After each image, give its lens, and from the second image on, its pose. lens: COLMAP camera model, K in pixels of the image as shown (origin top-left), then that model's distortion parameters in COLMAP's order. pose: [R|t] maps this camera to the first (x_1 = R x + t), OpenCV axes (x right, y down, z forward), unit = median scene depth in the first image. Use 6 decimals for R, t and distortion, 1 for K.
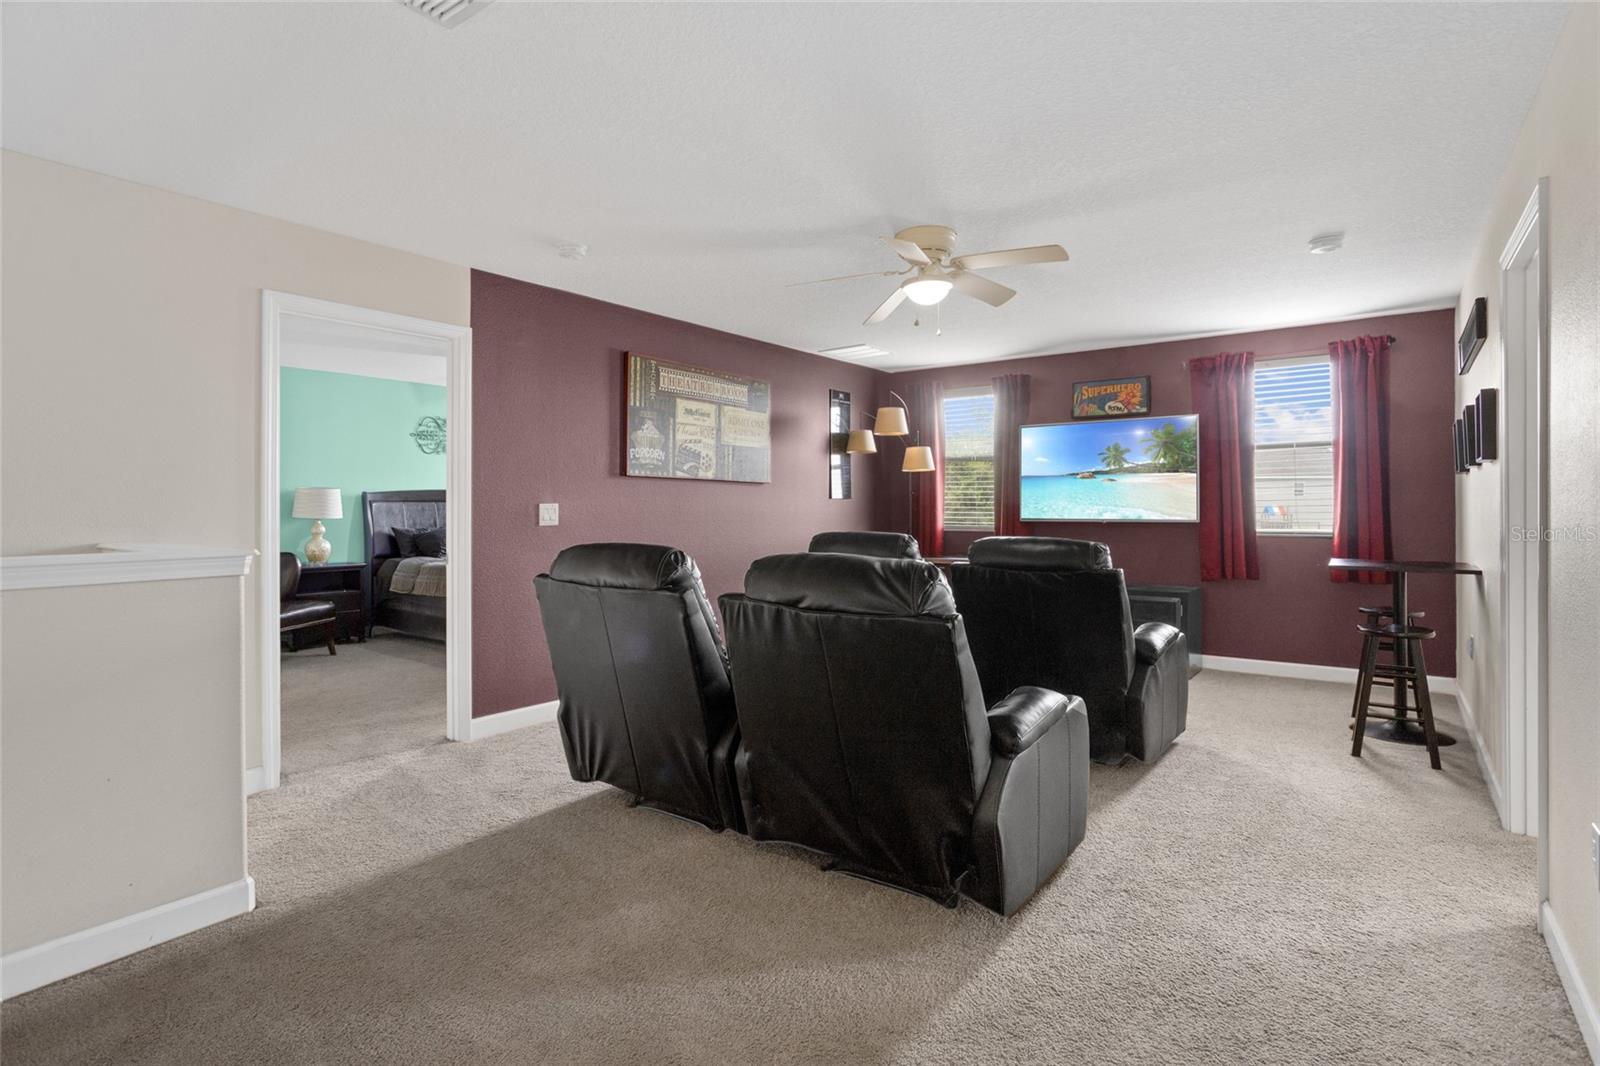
lens RADIAL K [[776.8, 0, 805.3], [0, 776.8, 524.7], [0, 0, 1]] dist [-0.027980, 0.000522]
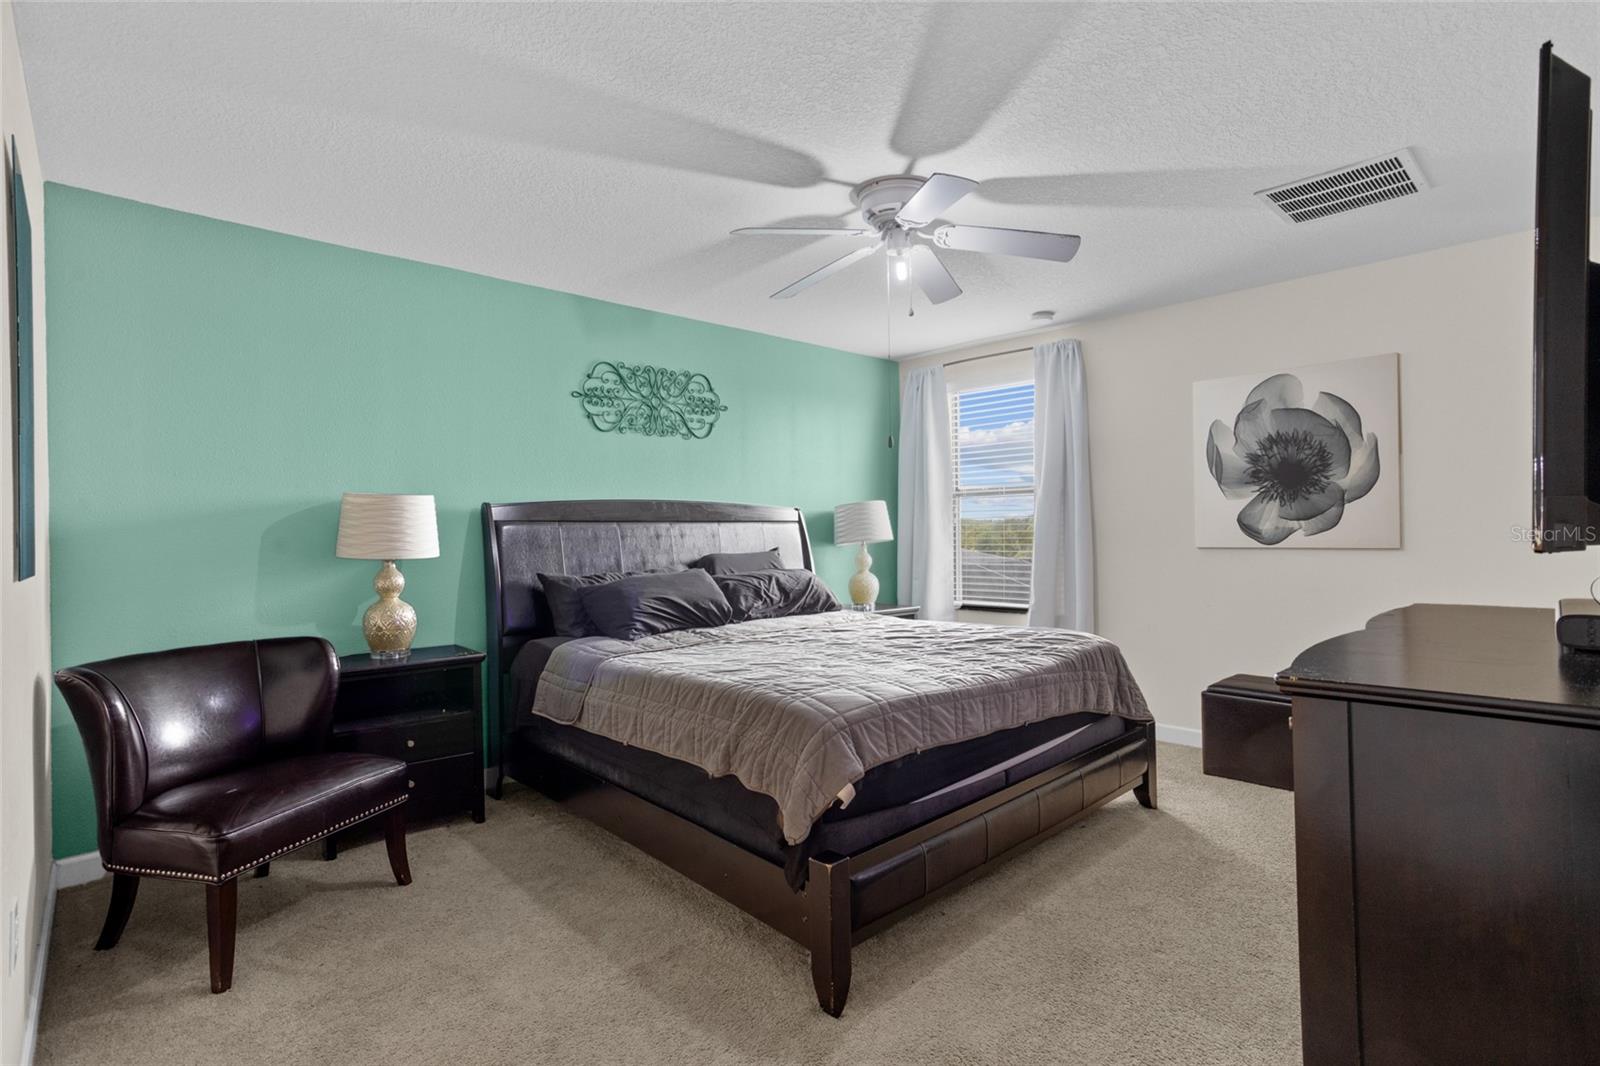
lens RADIAL K [[830.0, 0, 834.2], [0, 830.0, 535.0], [0, 0, 1]] dist [-0.000097, 0.000035]
pose [[0.986952, -0.009501, -0.160734, -0.259724], [0.006759, 0.999822, -0.017597, -0.010707], [0.160873, 0.016281, 0.986841, 0.498538]]
